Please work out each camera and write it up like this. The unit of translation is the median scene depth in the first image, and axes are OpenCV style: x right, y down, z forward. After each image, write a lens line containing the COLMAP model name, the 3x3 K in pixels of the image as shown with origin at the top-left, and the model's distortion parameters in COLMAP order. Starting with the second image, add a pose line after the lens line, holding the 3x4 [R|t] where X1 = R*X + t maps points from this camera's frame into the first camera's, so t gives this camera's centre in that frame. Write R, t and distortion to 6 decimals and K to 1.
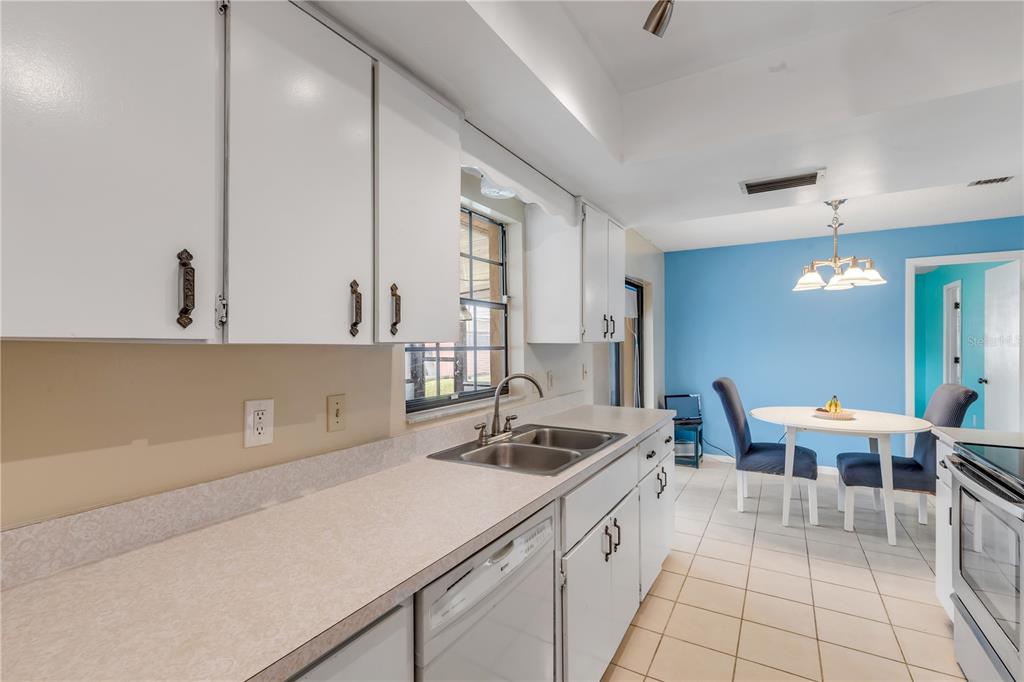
lens RADIAL K [[456.1, 0, 501.7], [0, 456.1, 342.1], [0, 0, 1]] dist [0.000702, -0.000219]
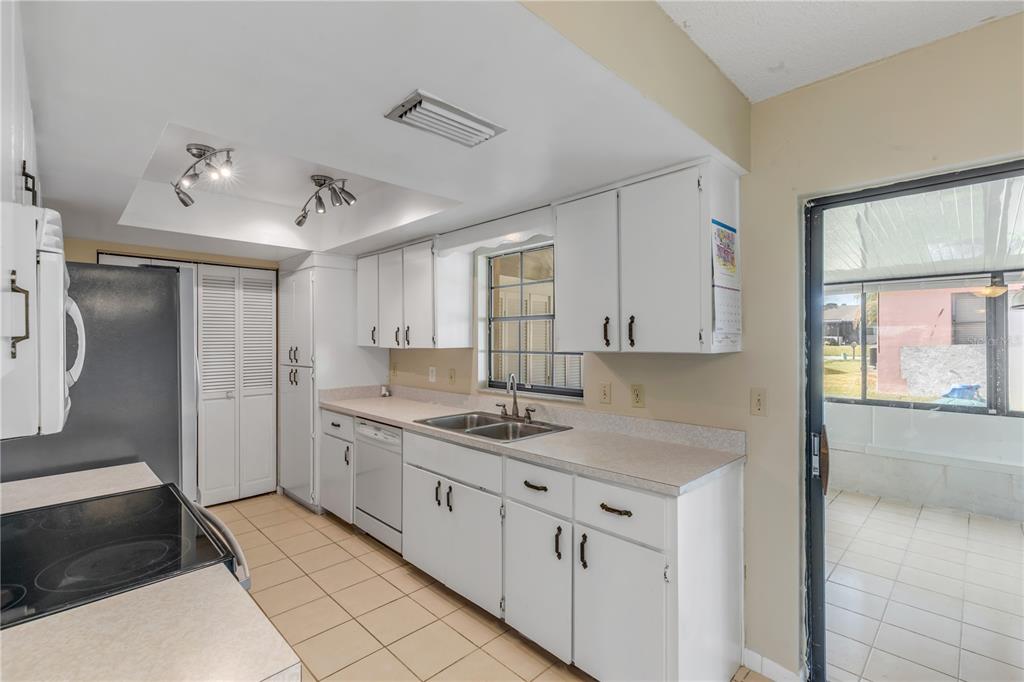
lens RADIAL K [[460.2, 0, 510.5], [0, 460.2, 340.4], [0, 0, 1]] dist [0.002231, -0.000246]
pose [[-0.231431, 0.000293, -0.972851, 1.777579], [-0.000692, 1.000000, 0.000466, -0.032839], [0.972851, 0.000781, -0.231431, 1.748561]]
